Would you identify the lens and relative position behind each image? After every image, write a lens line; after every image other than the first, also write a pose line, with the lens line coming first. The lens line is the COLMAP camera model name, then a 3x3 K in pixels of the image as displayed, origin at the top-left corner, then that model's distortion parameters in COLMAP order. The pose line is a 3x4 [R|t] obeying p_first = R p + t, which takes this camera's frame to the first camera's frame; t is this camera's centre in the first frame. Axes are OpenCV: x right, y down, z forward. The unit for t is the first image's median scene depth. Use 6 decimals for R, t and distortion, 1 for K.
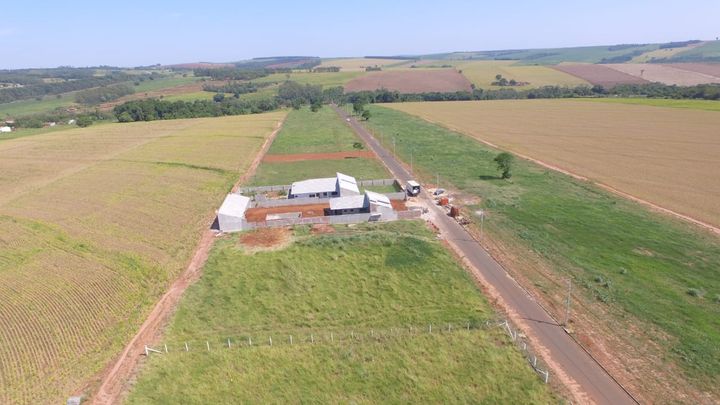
lens RADIAL K [[418.4, 0, 351.3], [0, 418.4, 200.4], [0, 0, 1]] dist [-0.012759, 0.016098]
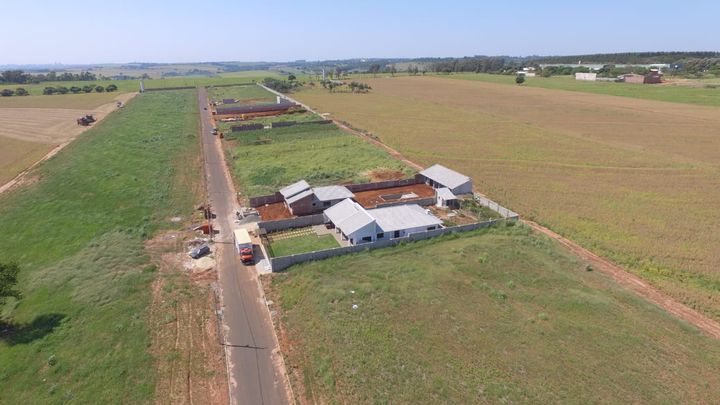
lens RADIAL K [[419.0, 0, 353.0], [0, 419.0, 201.3], [0, 0, 1]] dist [-0.015403, 0.009165]
pose [[-0.968889, 0.129601, -0.210852, 0.013235], [-0.027136, 0.791172, 0.610991, -0.051750], [0.246005, 0.597704, -0.763041, 0.168779]]
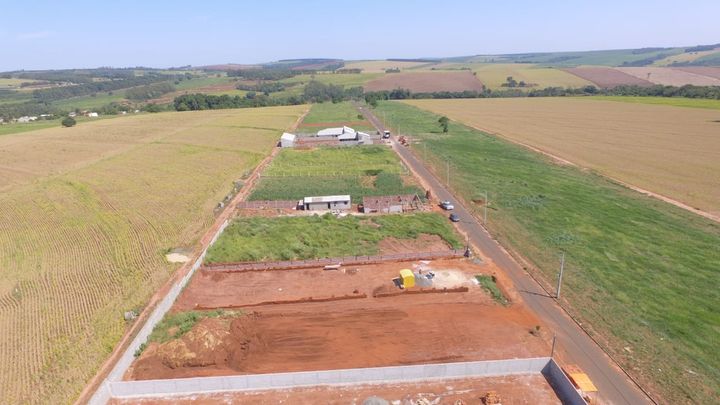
lens RADIAL K [[418.4, 0, 351.3], [0, 418.4, 200.4], [0, 0, 1]] dist [-0.012759, 0.016098]
pose [[0.998501, 0.021206, -0.050455, 0.010837], [-0.021466, 0.999759, -0.004612, 0.029888], [0.050345, 0.005688, 0.998716, -0.087464]]
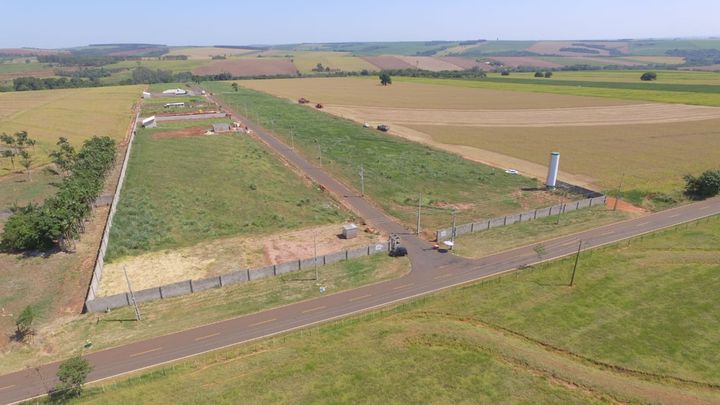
lens RADIAL K [[419.0, 0, 353.0], [0, 419.0, 201.3], [0, 0, 1]] dist [-0.015403, 0.009165]
pose [[0.947820, -0.088771, 0.306196, 0.021172], [0.081562, 0.996008, 0.036286, 0.091951], [-0.308195, -0.009419, 0.951277, -0.285510]]
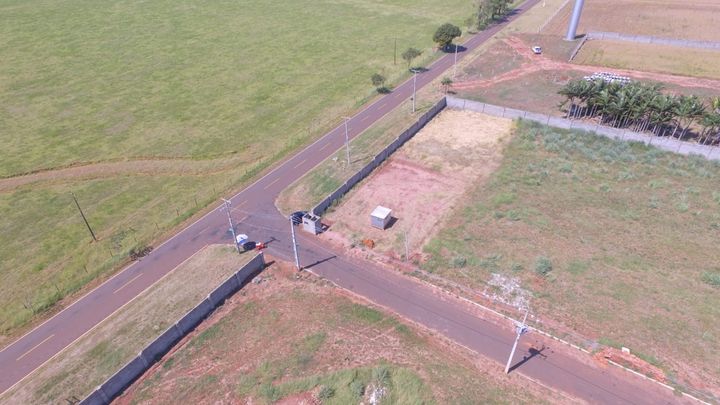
lens RADIAL K [[418.4, 0, 351.3], [0, 418.4, 200.4], [0, 0, 1]] dist [-0.012759, 0.016098]
pose [[-0.627210, 0.486162, -0.608485, 0.078053], [-0.202939, 0.652262, 0.730322, 0.059623], [0.751947, 0.581550, -0.310444, -0.199702]]
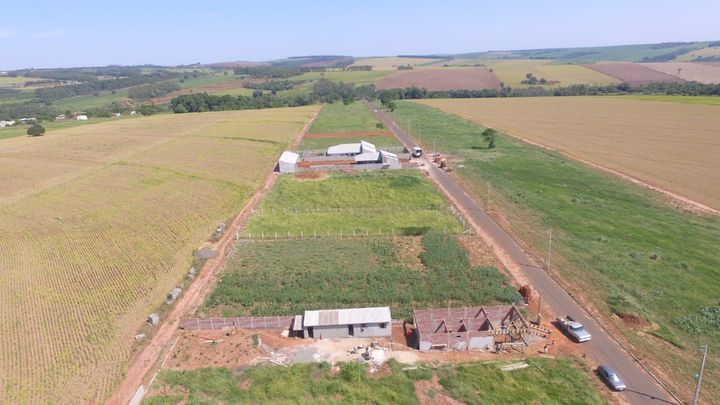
lens RADIAL K [[418.4, 0, 351.3], [0, 418.4, 200.4], [0, 0, 1]] dist [-0.012759, 0.016098]
pose [[0.997107, 0.024385, -0.071987, 0.004204], [-0.024247, 0.999702, 0.002781, 0.014784], [0.072033, -0.001027, 0.997402, -0.041938]]
